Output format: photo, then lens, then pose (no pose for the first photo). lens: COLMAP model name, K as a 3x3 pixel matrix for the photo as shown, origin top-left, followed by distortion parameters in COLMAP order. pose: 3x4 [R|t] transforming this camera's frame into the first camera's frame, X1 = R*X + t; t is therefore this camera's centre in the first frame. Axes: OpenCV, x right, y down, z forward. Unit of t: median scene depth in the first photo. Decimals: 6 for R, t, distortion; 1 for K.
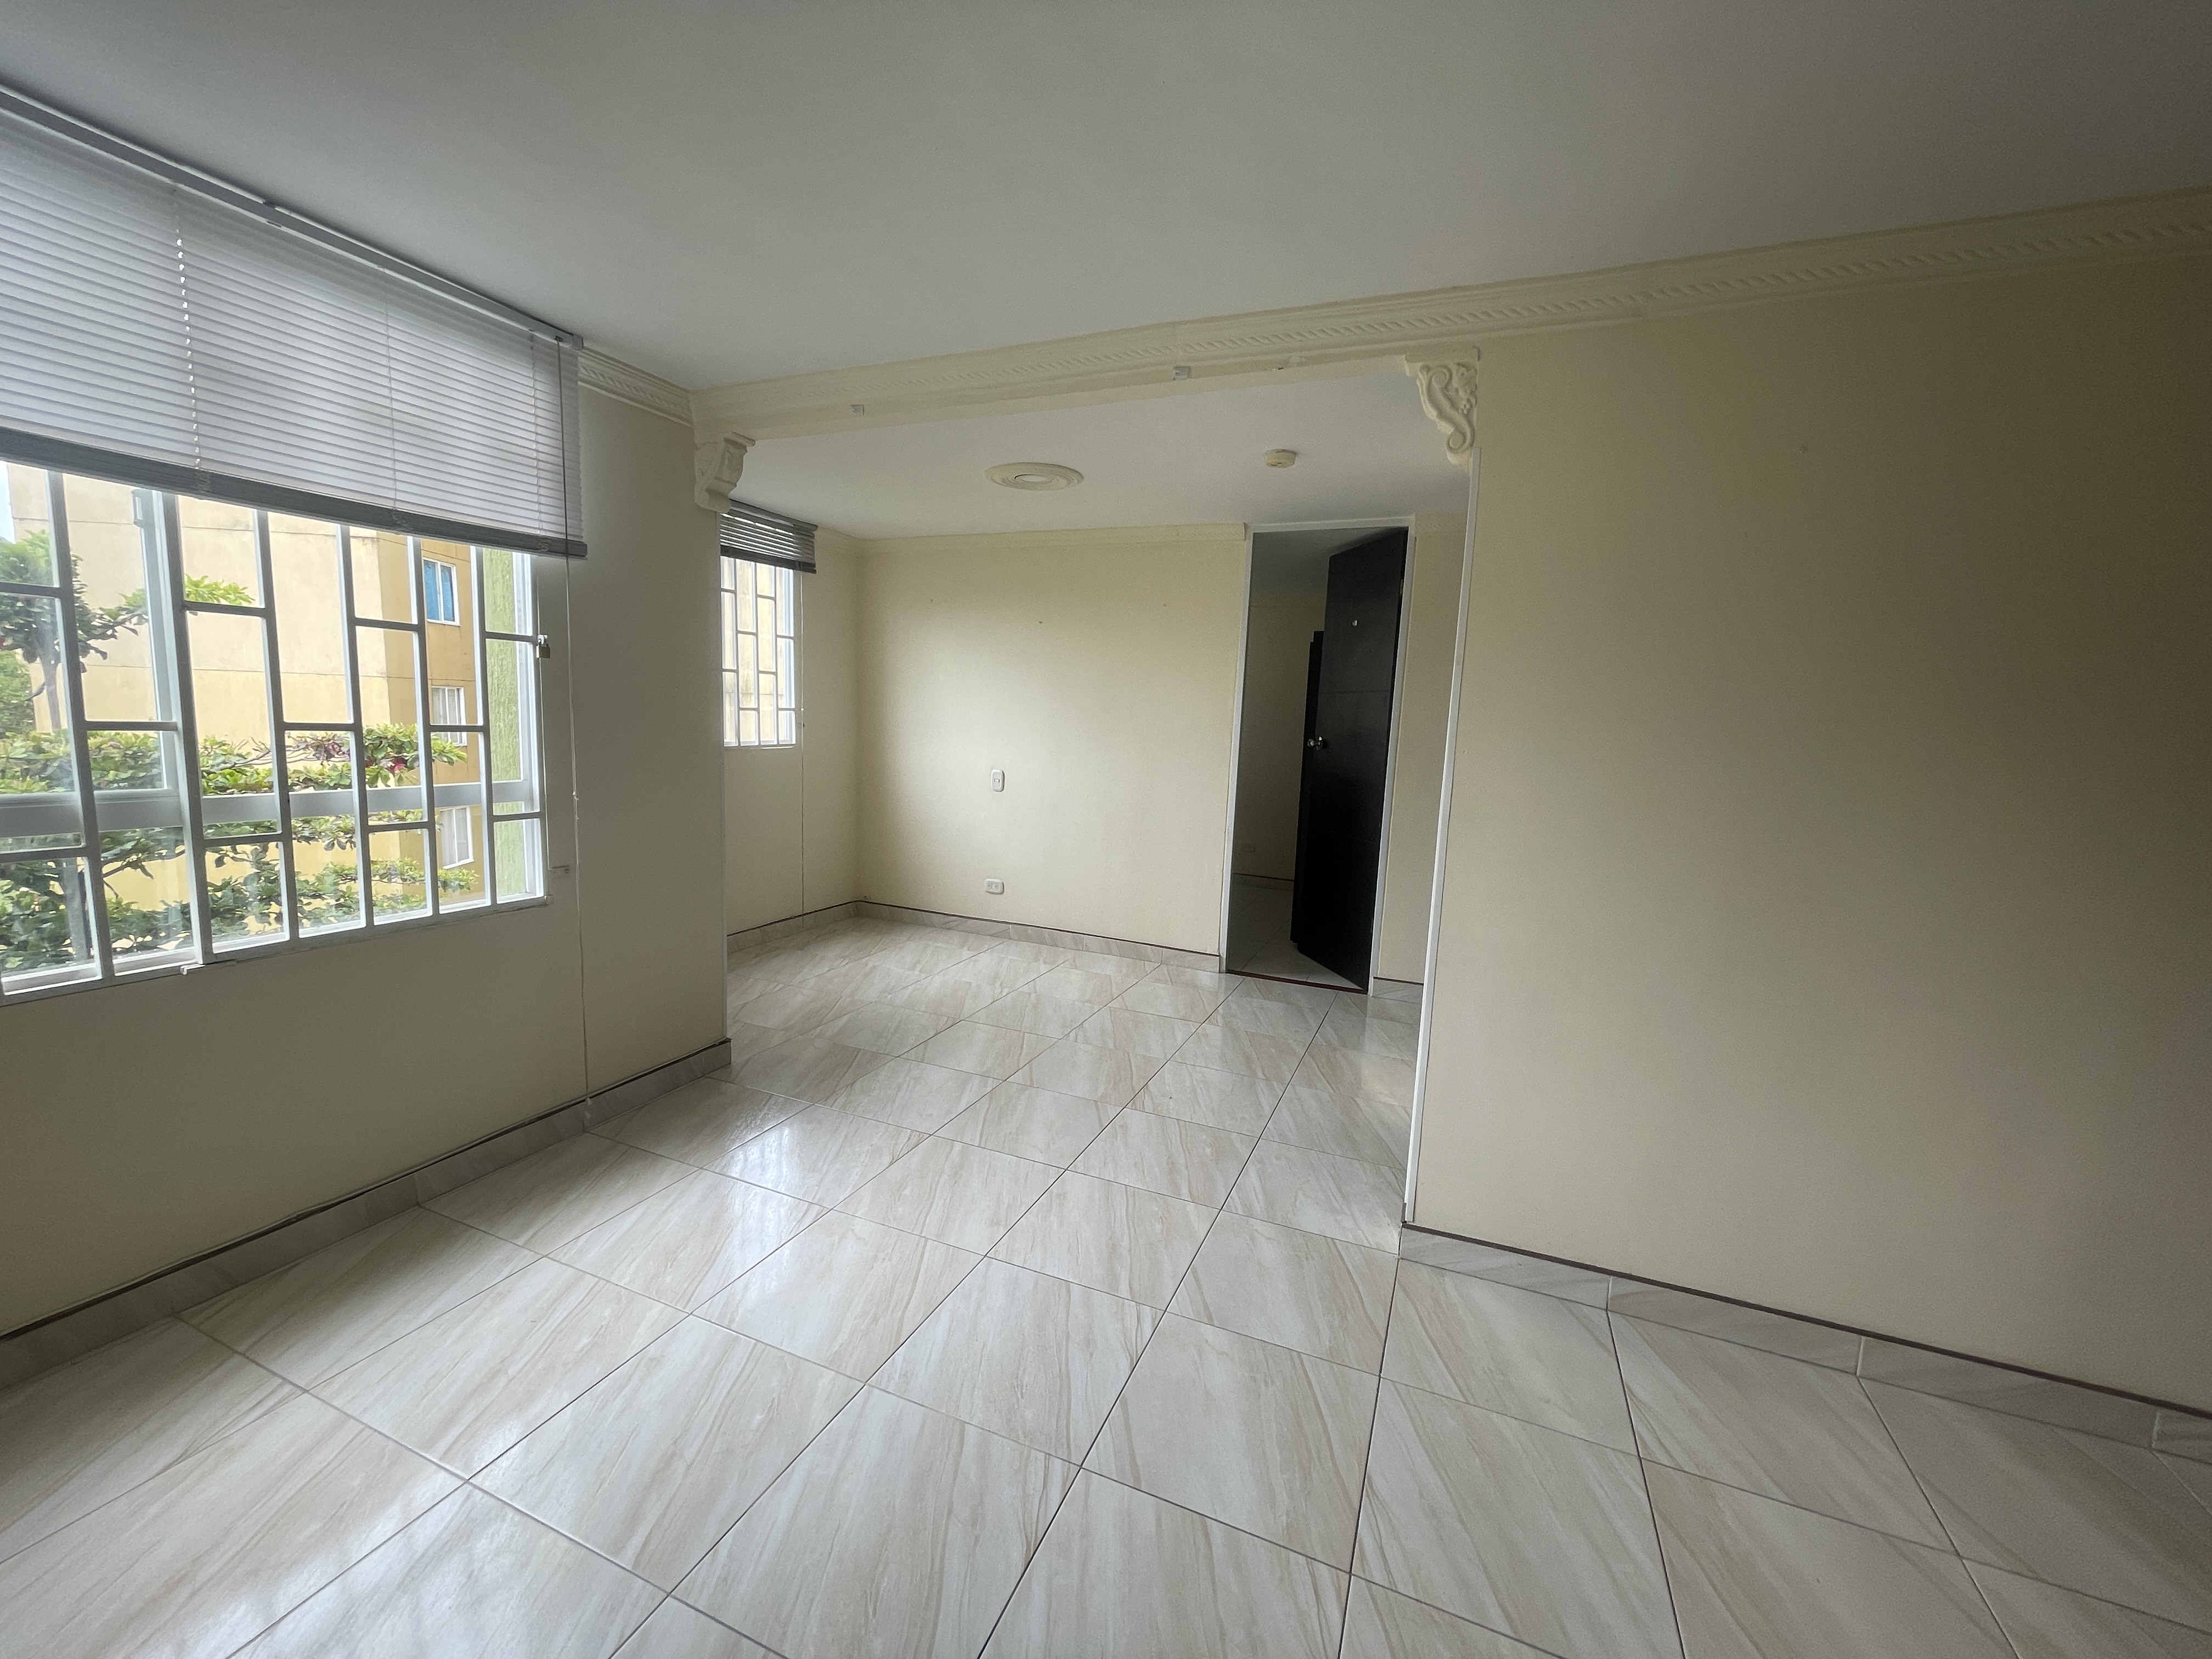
lens RADIAL K [[888.8, 0, 1105.0], [0, 888.8, 835.9], [0, 0, 1]] dist [-0.002747, 0.000377]
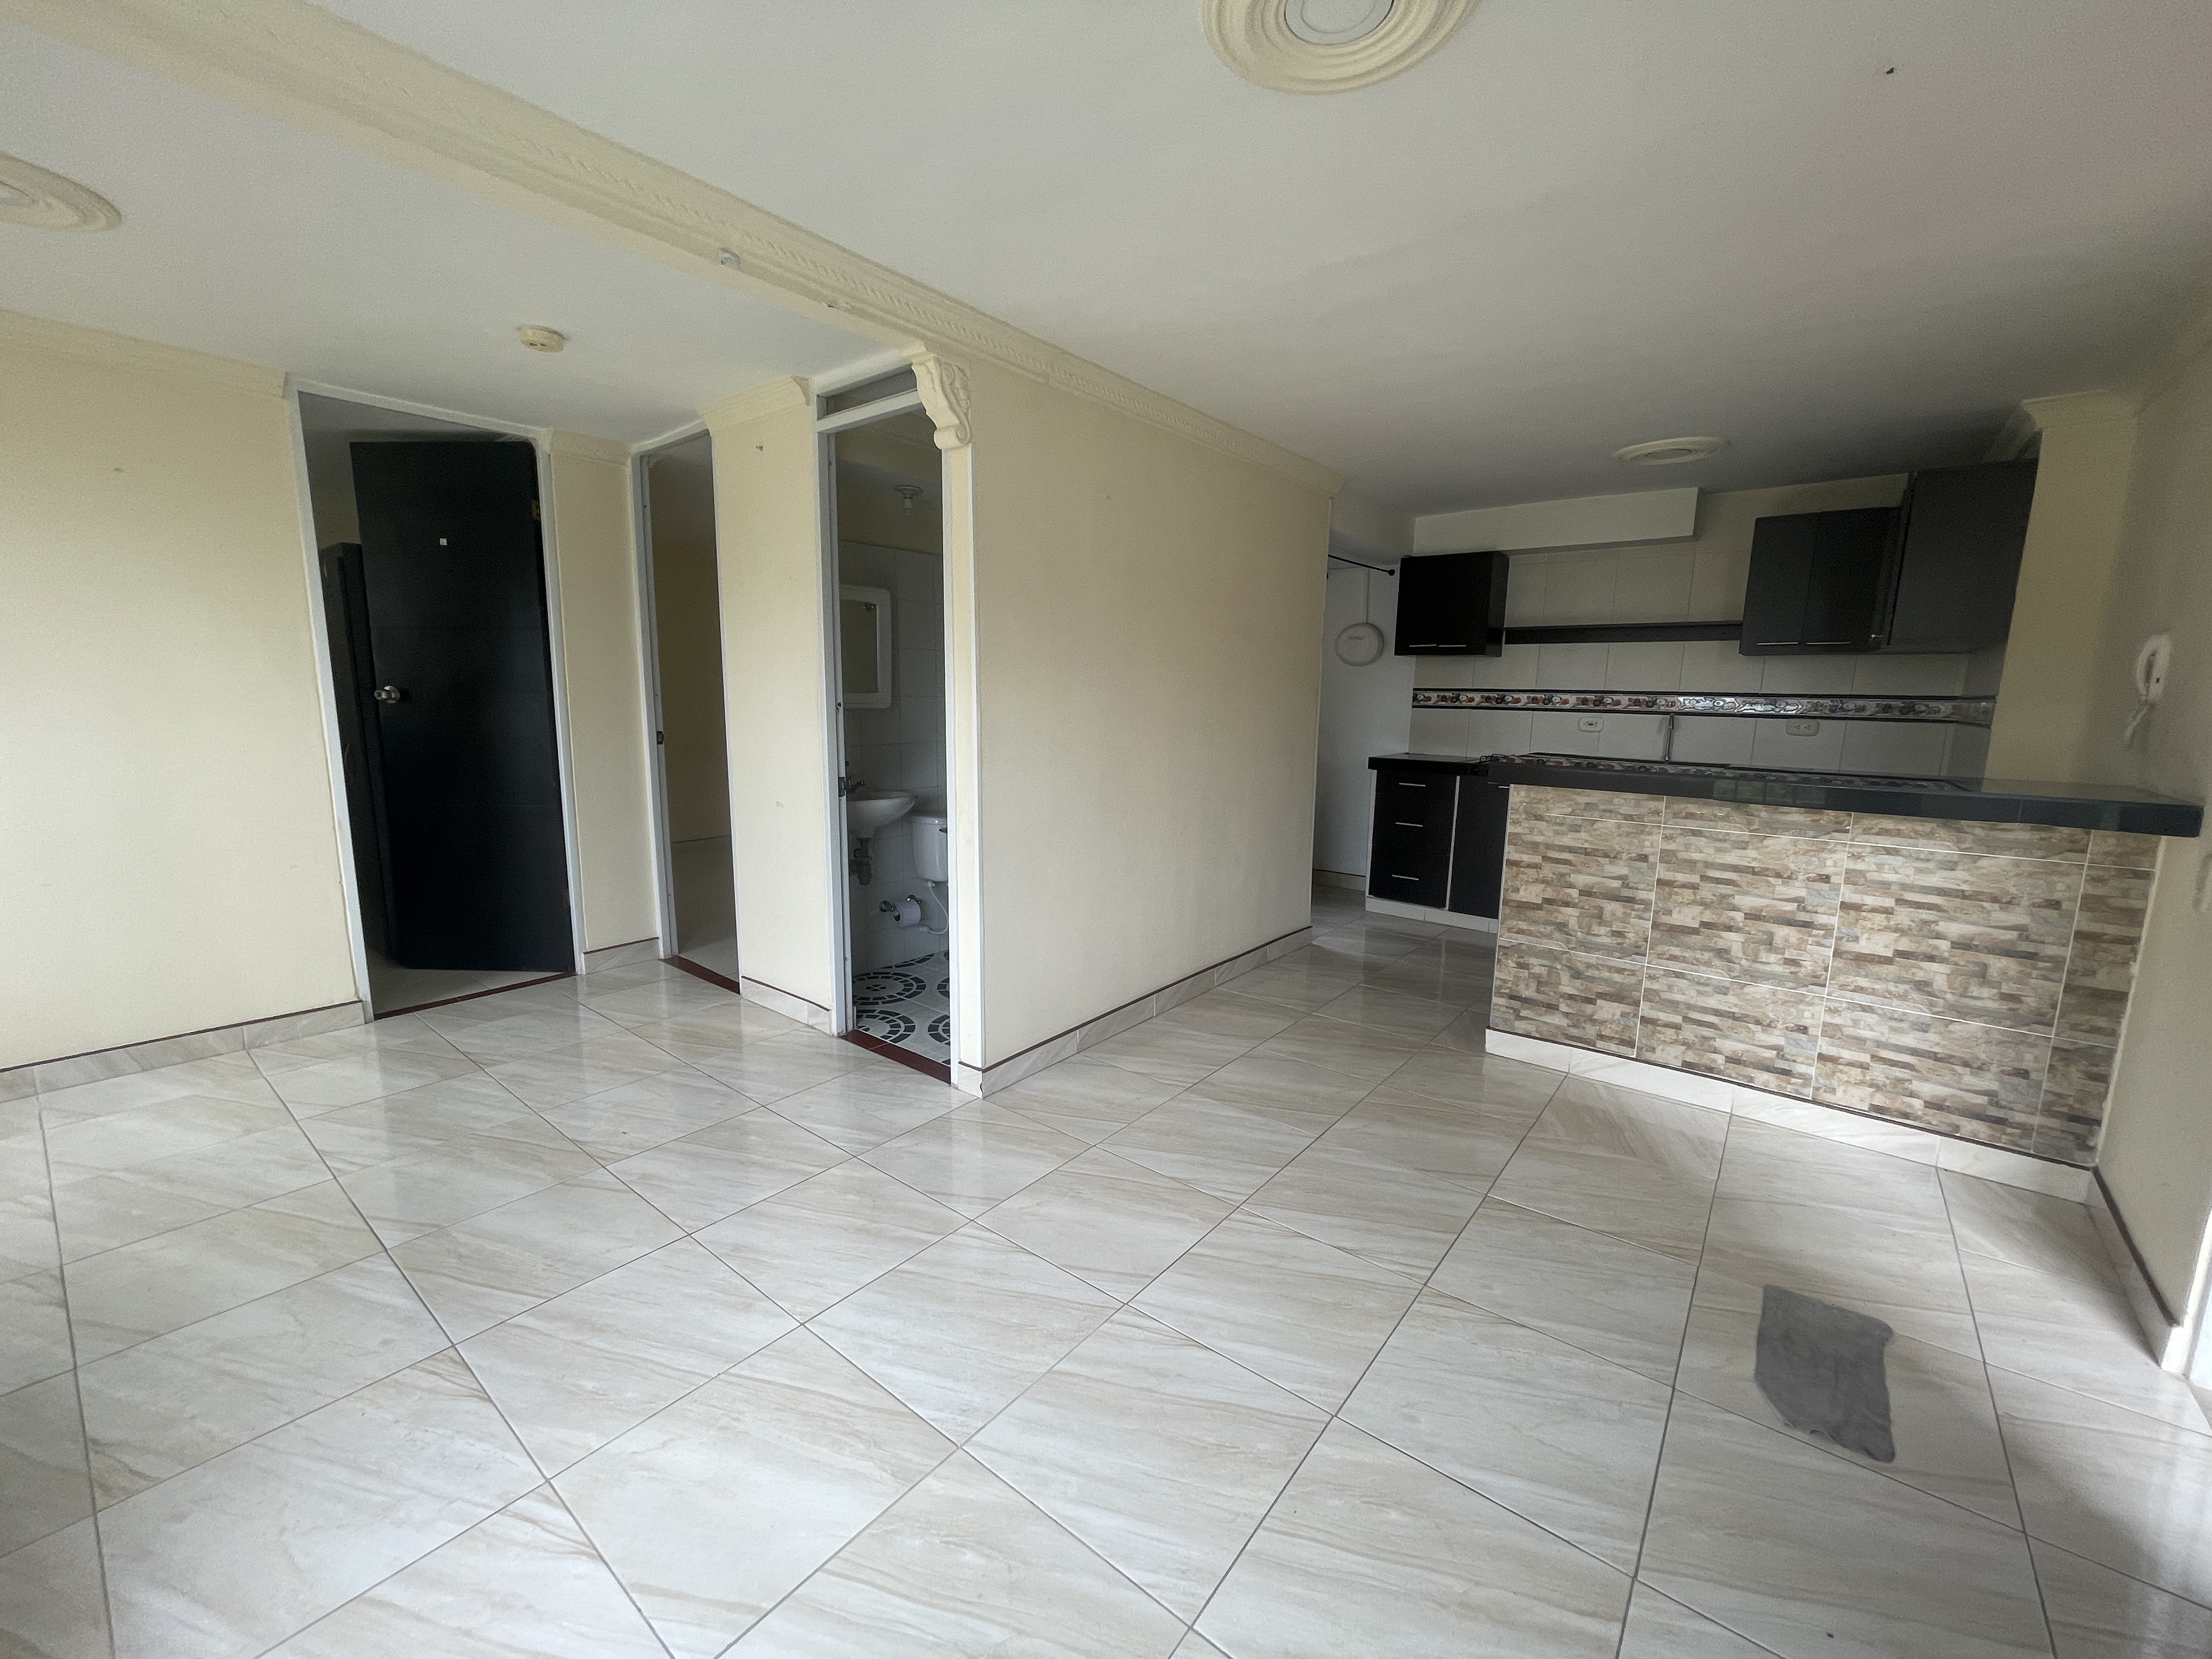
lens RADIAL K [[888.8, 0, 1103.1], [0, 888.8, 830.1], [0, 0, 1]] dist [-0.002747, 0.000377]
pose [[0.275961, -0.188549, 0.942494, -0.413829], [0.131426, 0.978763, 0.157323, -0.037878], [-0.952141, 0.080453, 0.294881, 0.252844]]
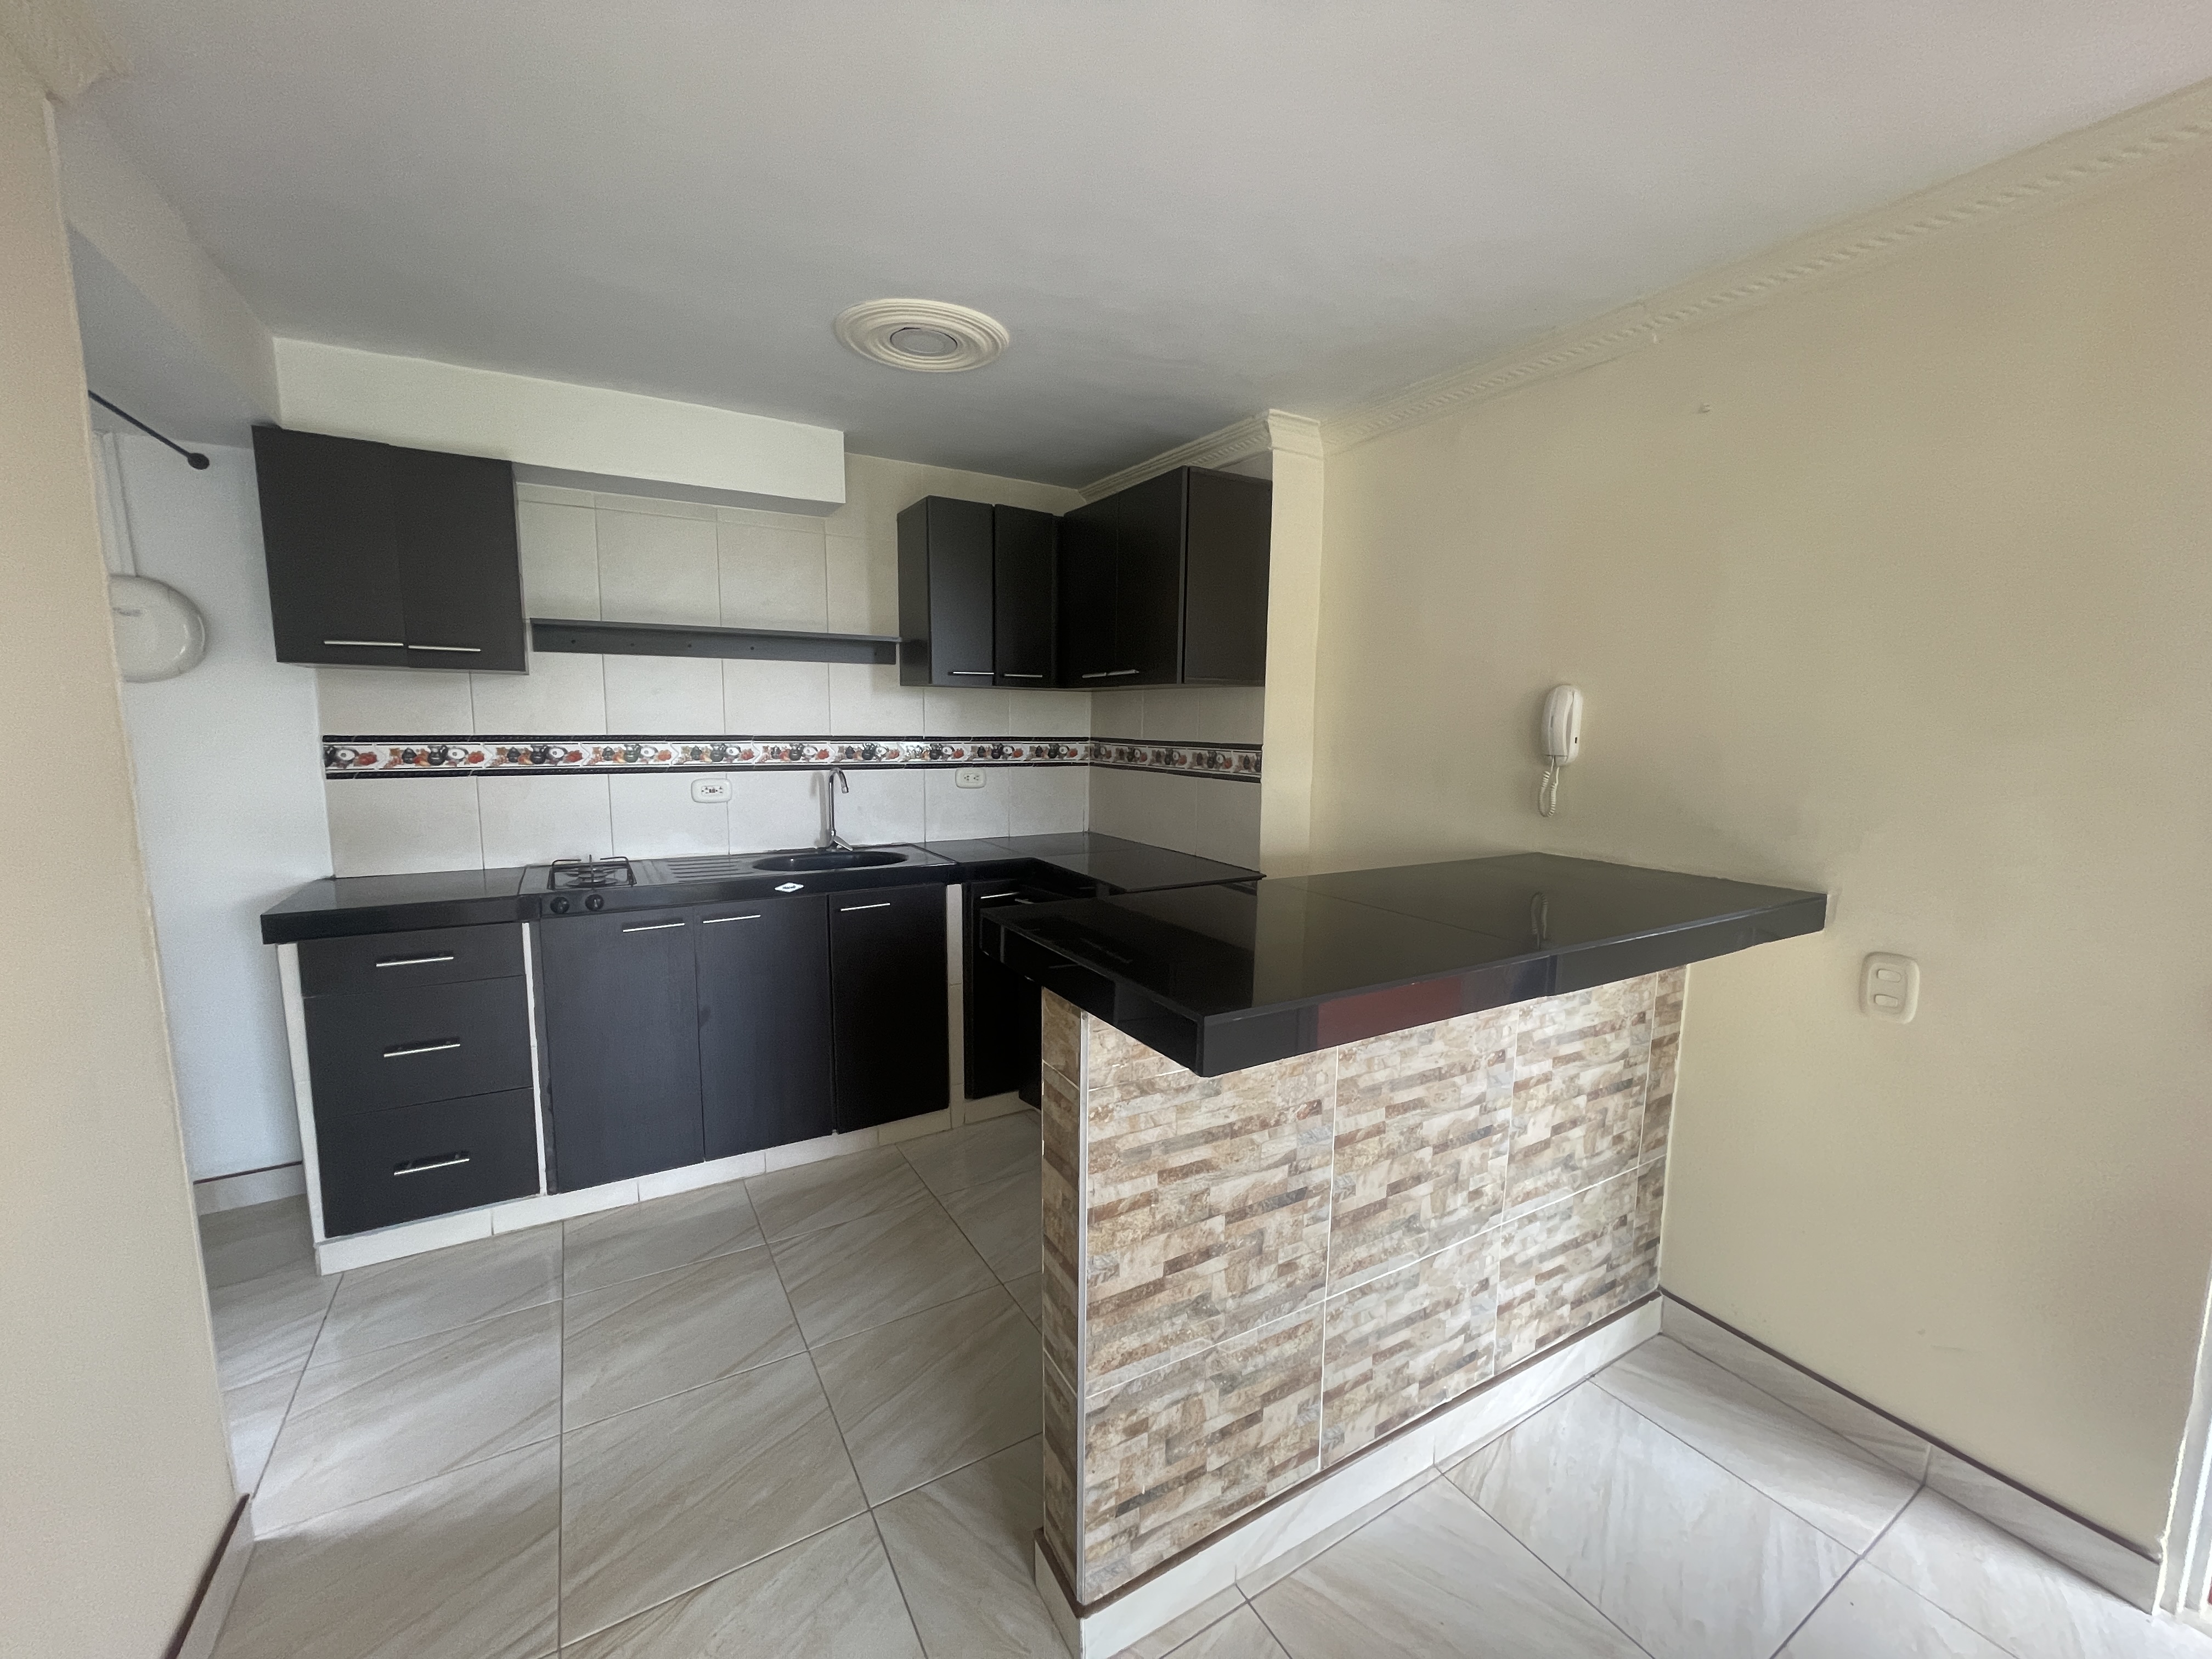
lens RADIAL K [[888.8, 0, 1099.9], [0, 888.8, 838.6], [0, 0, 1]] dist [-0.002747, 0.000377]
pose [[-0.800565, -0.129745, 0.585032, 0.258158], [0.040607, 0.962290, 0.268978, -0.049211], [-0.597869, 0.239090, -0.765107, 0.350503]]
